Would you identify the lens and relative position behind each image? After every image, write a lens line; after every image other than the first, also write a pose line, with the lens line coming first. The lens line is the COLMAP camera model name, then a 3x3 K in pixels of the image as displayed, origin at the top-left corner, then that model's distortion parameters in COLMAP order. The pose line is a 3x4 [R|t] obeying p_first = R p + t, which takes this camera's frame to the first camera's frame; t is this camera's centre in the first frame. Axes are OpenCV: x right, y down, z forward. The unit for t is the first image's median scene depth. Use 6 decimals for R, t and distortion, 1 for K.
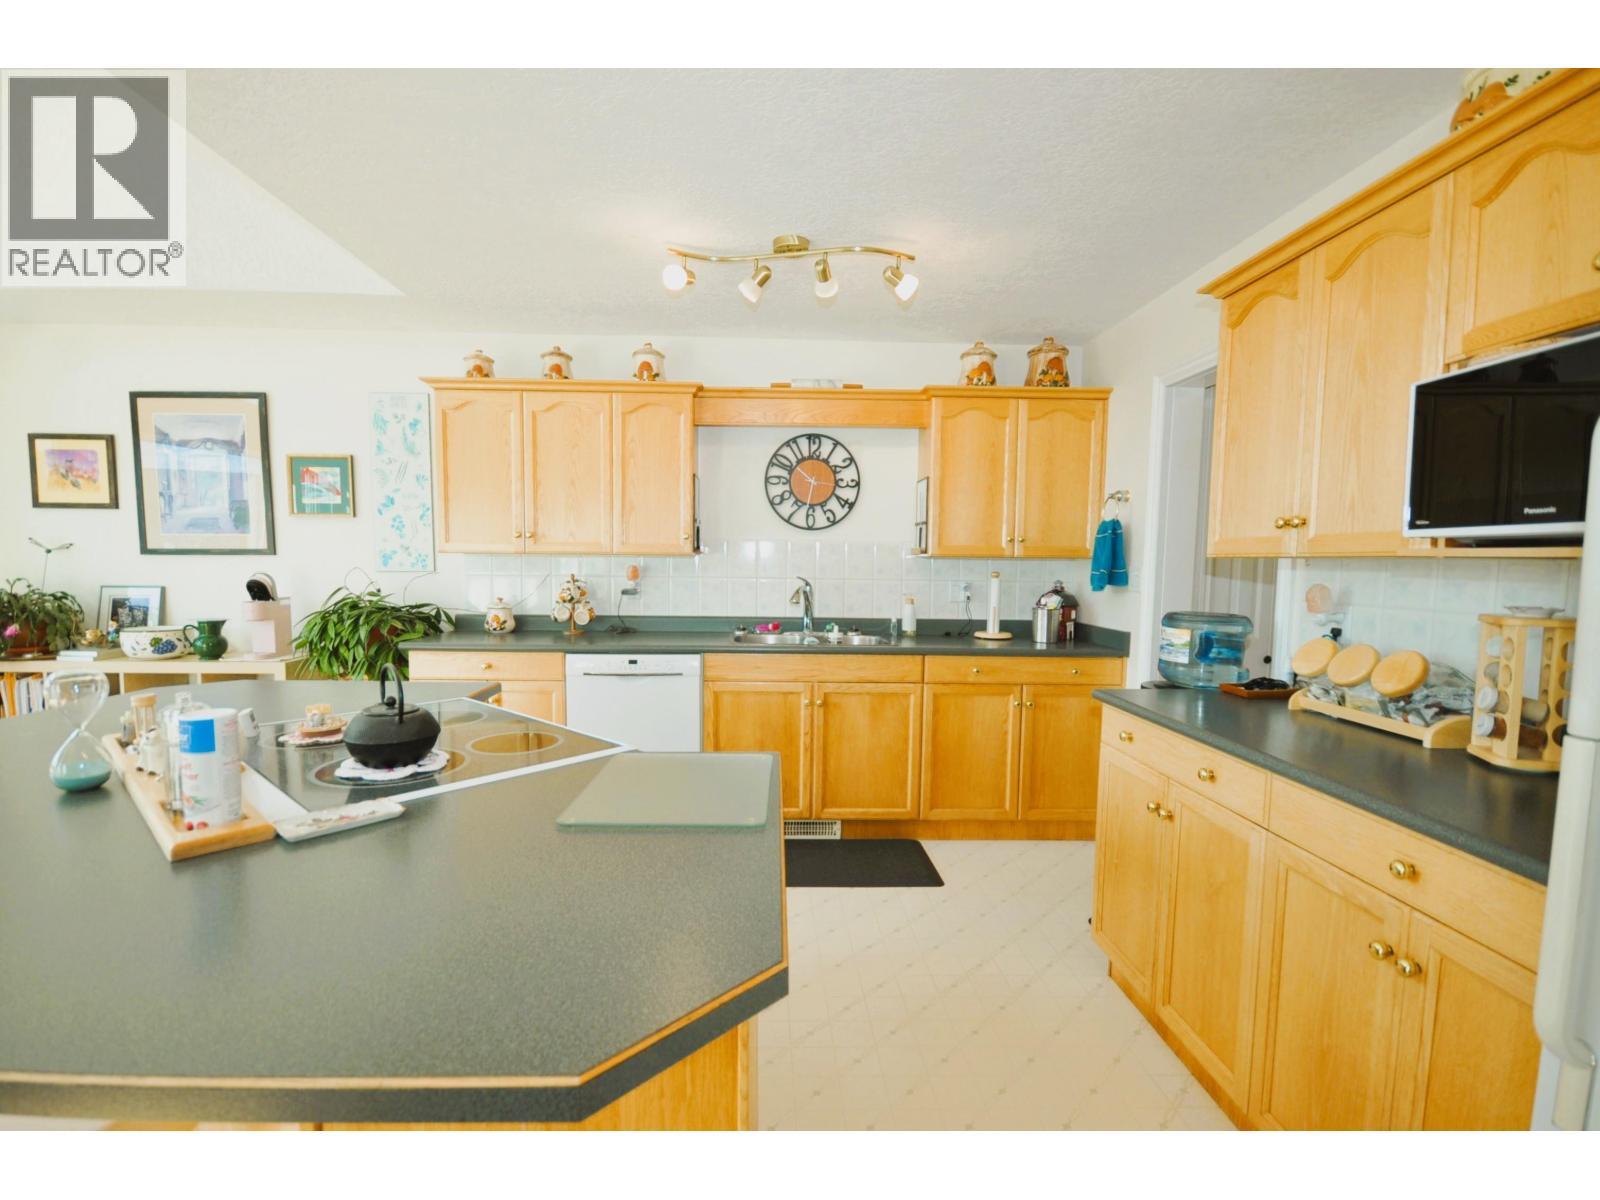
lens RADIAL K [[730.5, 0, 762.3], [0, 730.5, 611.0], [0, 0, 1]] dist [0.002157, -0.004196]
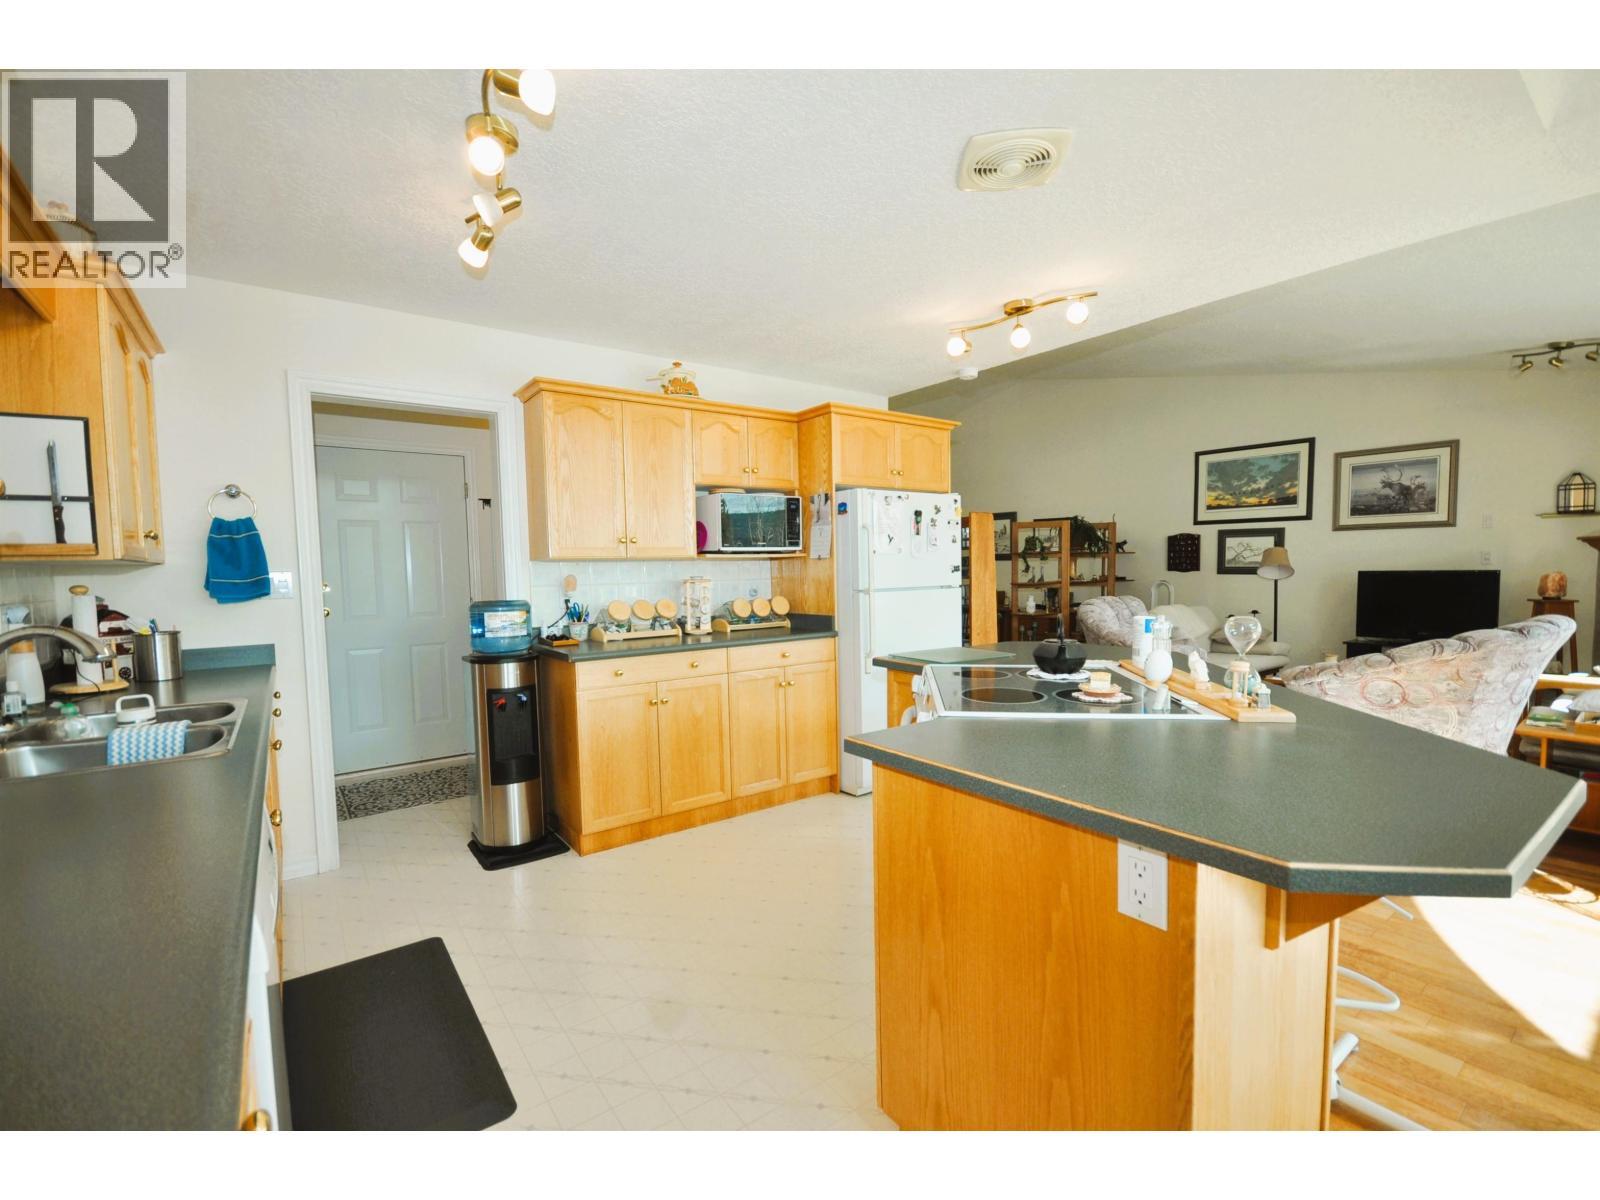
lens RADIAL K [[701.6, 0, 773.7], [0, 701.6, 610.7], [0, 0, 1]] dist [-0.004881, -0.004900]
pose [[-0.557680, -0.048997, 0.828608, -0.586083], [0.072898, 0.991508, 0.107692, -0.061345], [-0.826849, 0.120462, -0.549373, 0.976533]]
